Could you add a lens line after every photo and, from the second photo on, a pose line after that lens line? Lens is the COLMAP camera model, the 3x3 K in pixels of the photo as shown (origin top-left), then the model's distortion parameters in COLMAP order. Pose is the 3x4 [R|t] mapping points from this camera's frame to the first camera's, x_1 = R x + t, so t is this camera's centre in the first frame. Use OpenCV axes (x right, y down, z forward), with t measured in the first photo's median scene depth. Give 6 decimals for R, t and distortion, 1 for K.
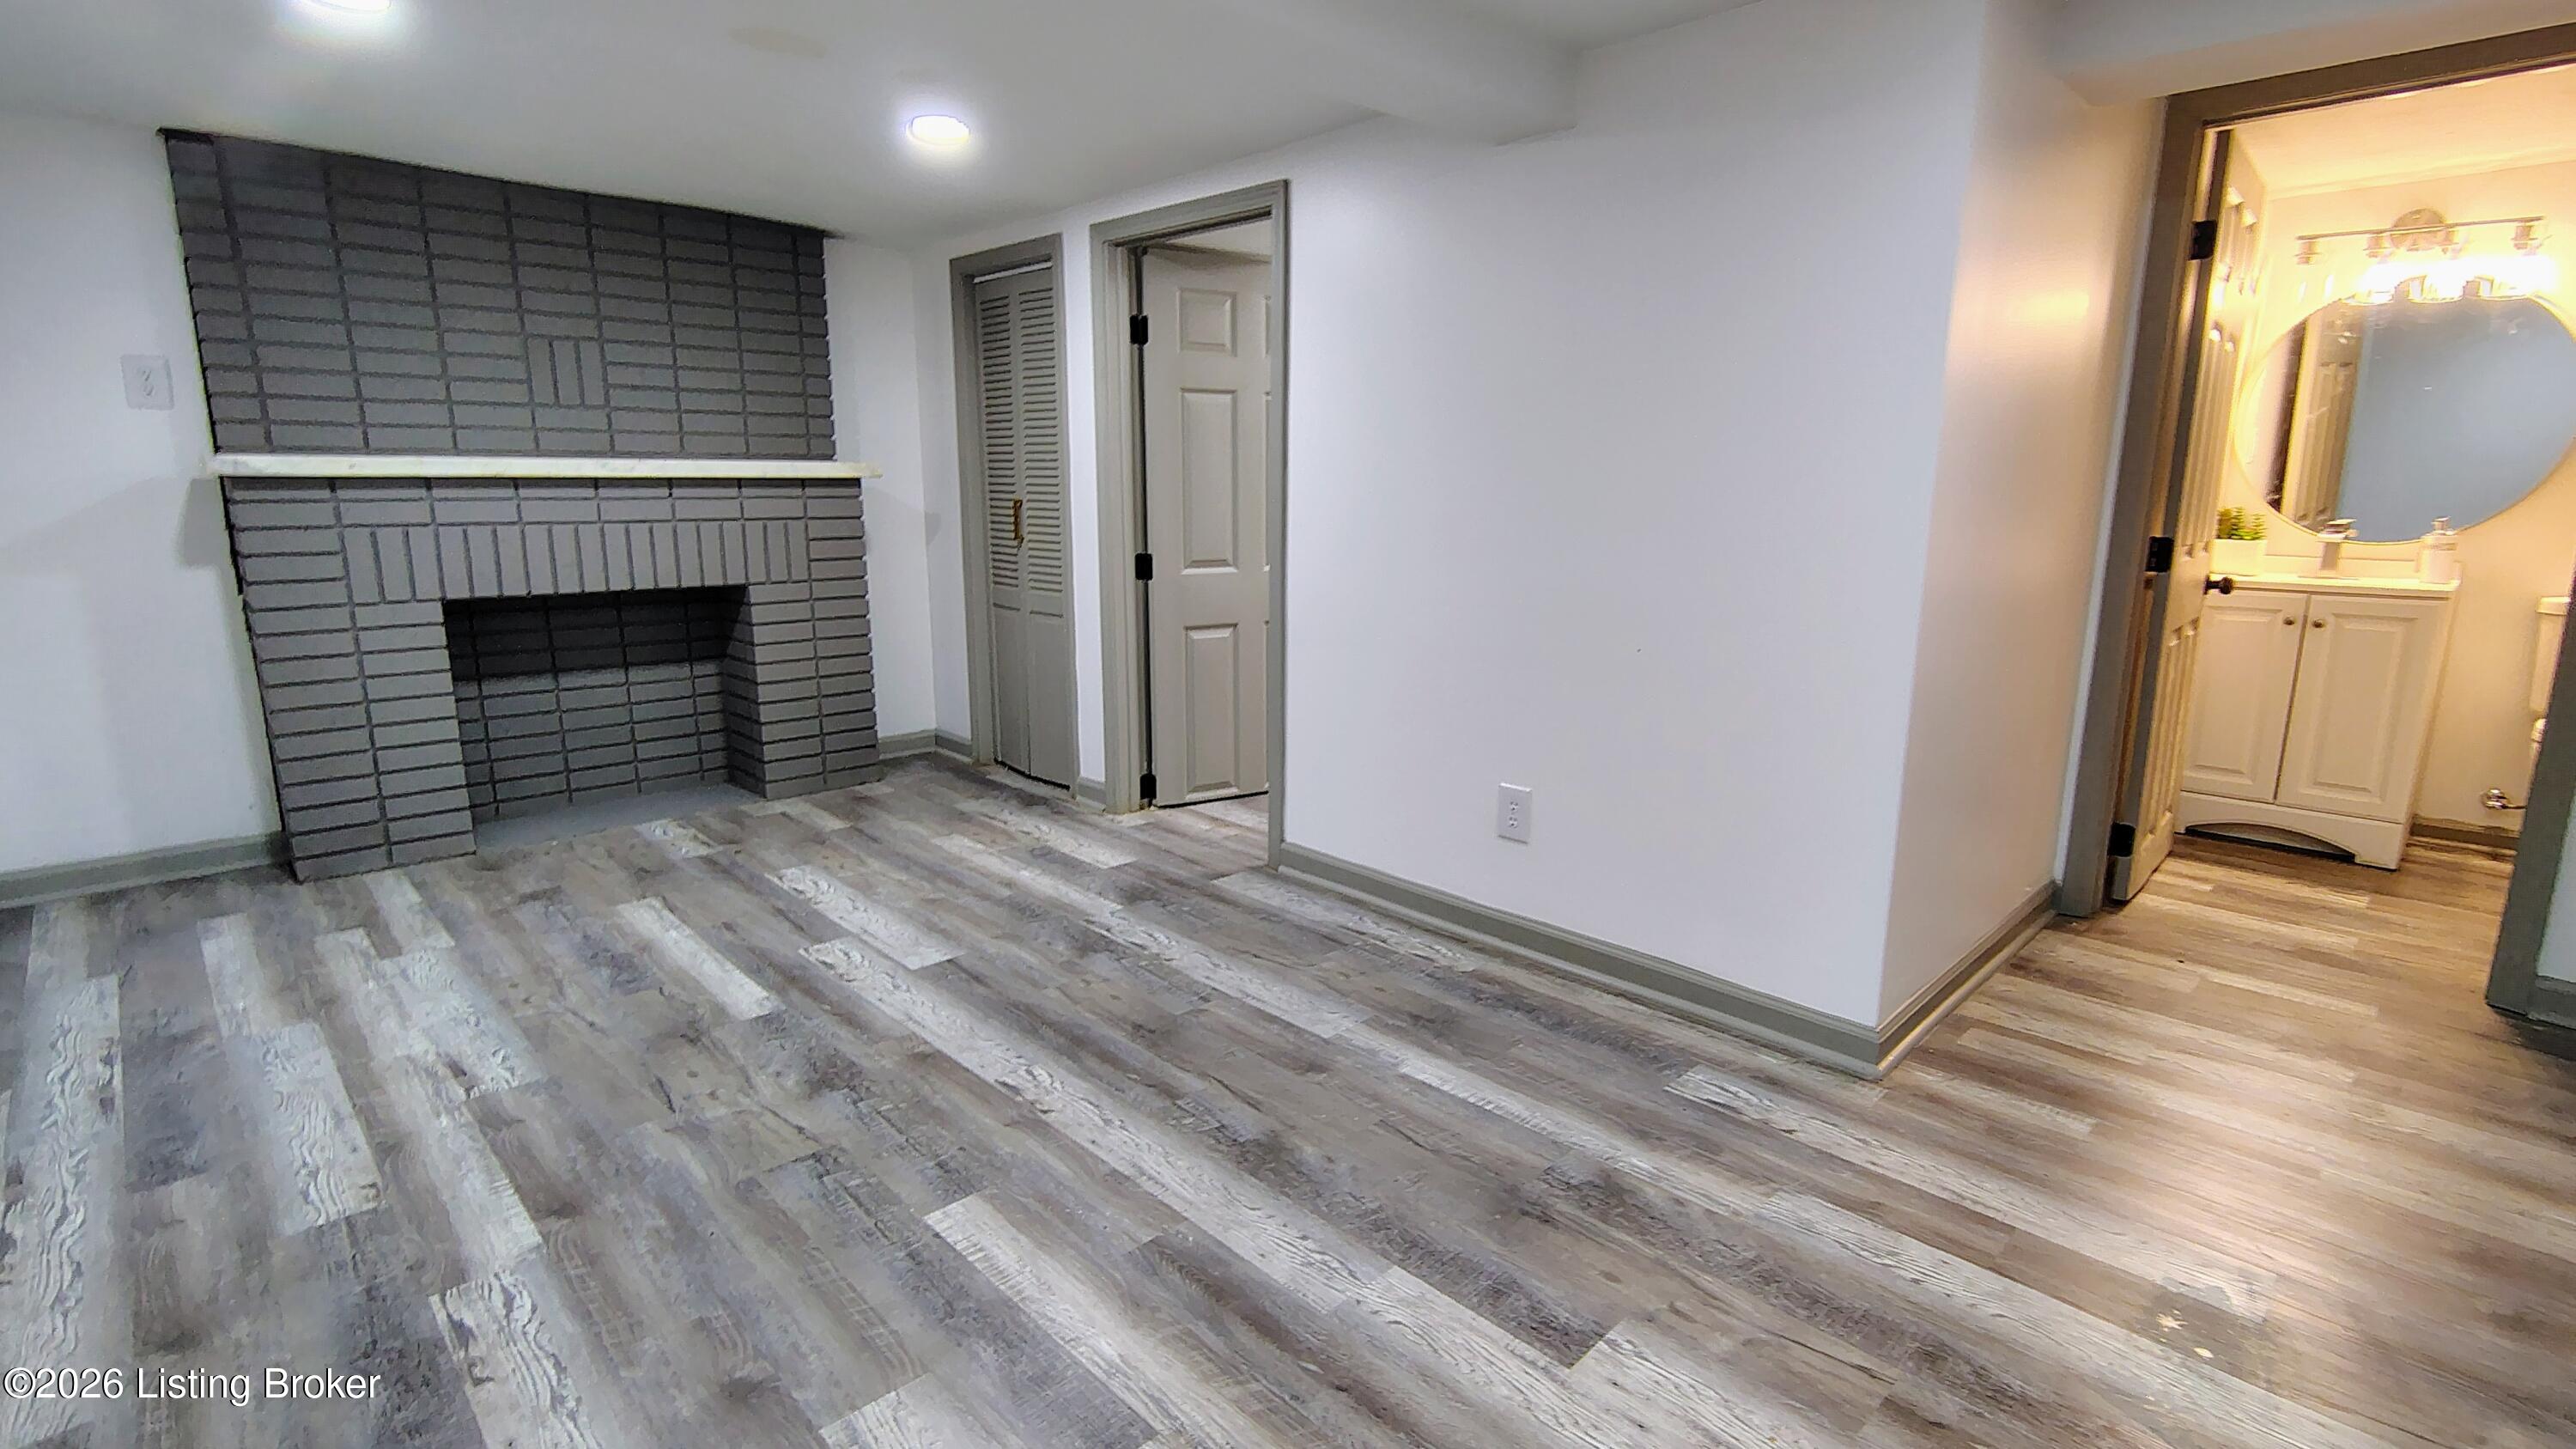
lens RADIAL K [[1211.0, 0, 1294.3], [0, 1211.0, 729.6], [0, 0, 1]] dist [-0.011193, 0.005524]
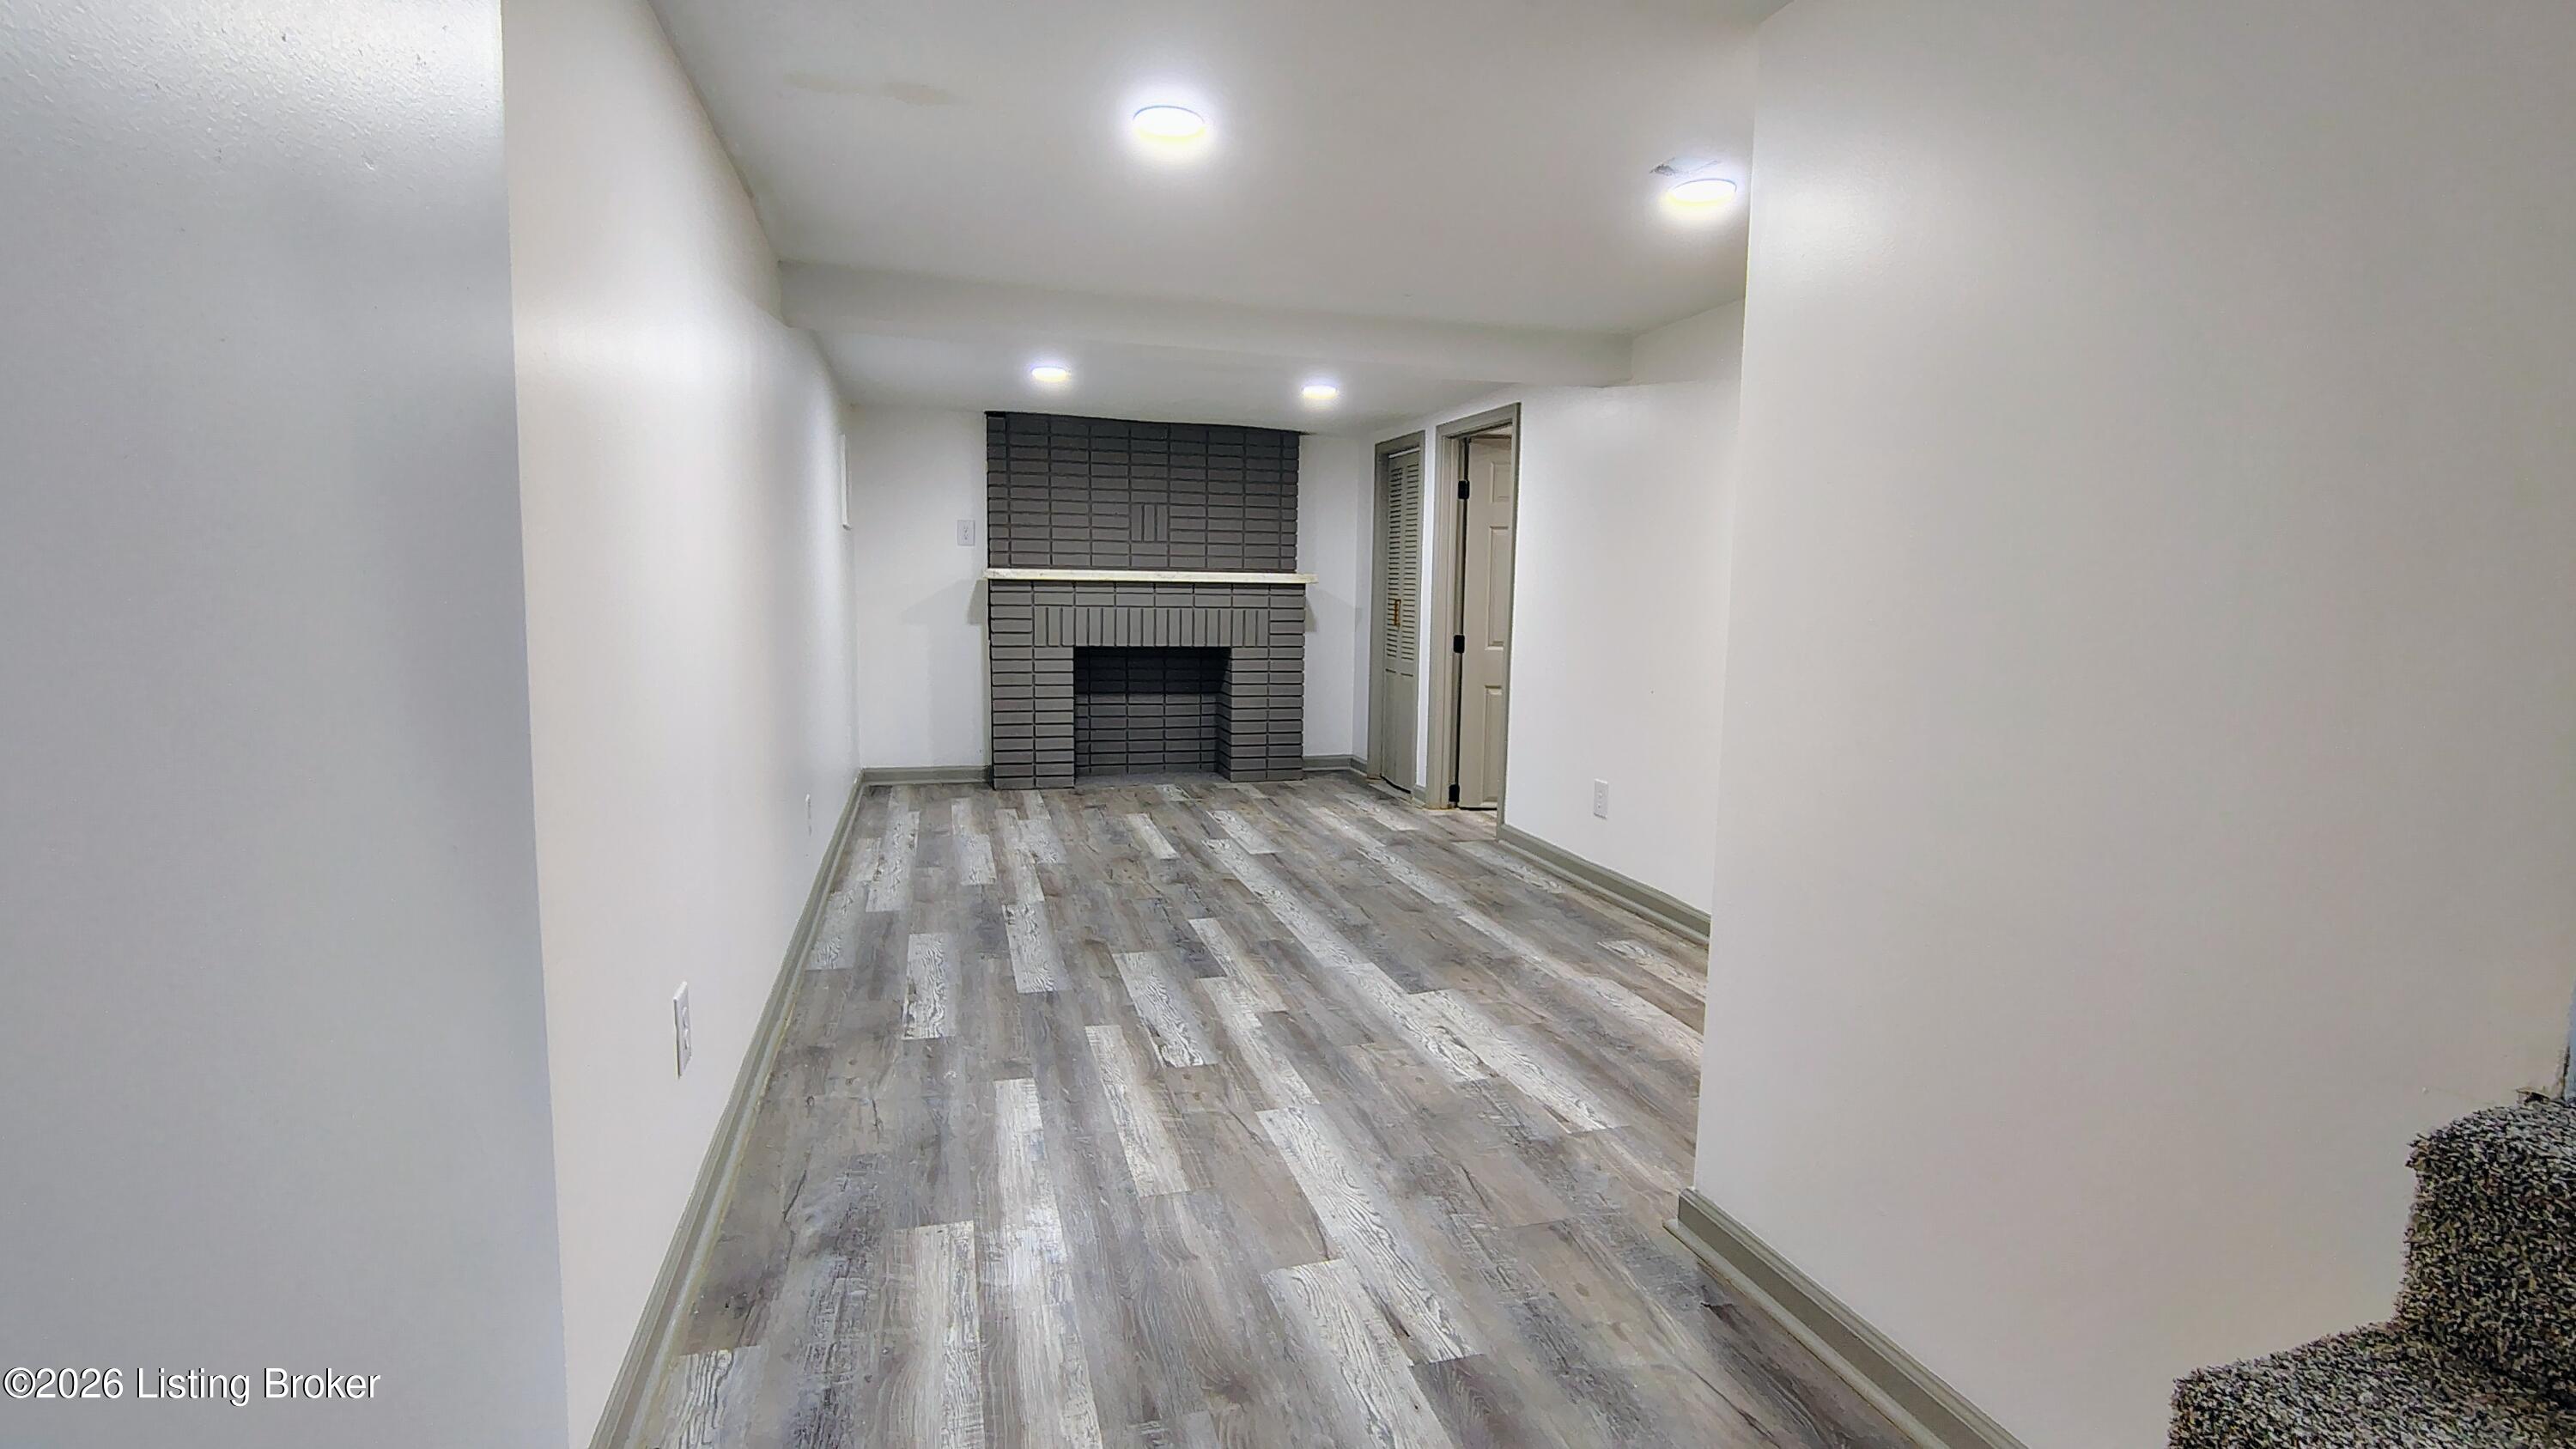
lens RADIAL K [[1203.9, 0, 1295.4], [0, 1203.9, 728.2], [0, 0, 1]] dist [-0.015339, 0.010161]
pose [[0.884350, 0.063098, -0.462541, 0.448063], [-0.104786, 0.992370, -0.064970, 0.099478], [0.454912, 0.105924, 0.884214, -0.454960]]
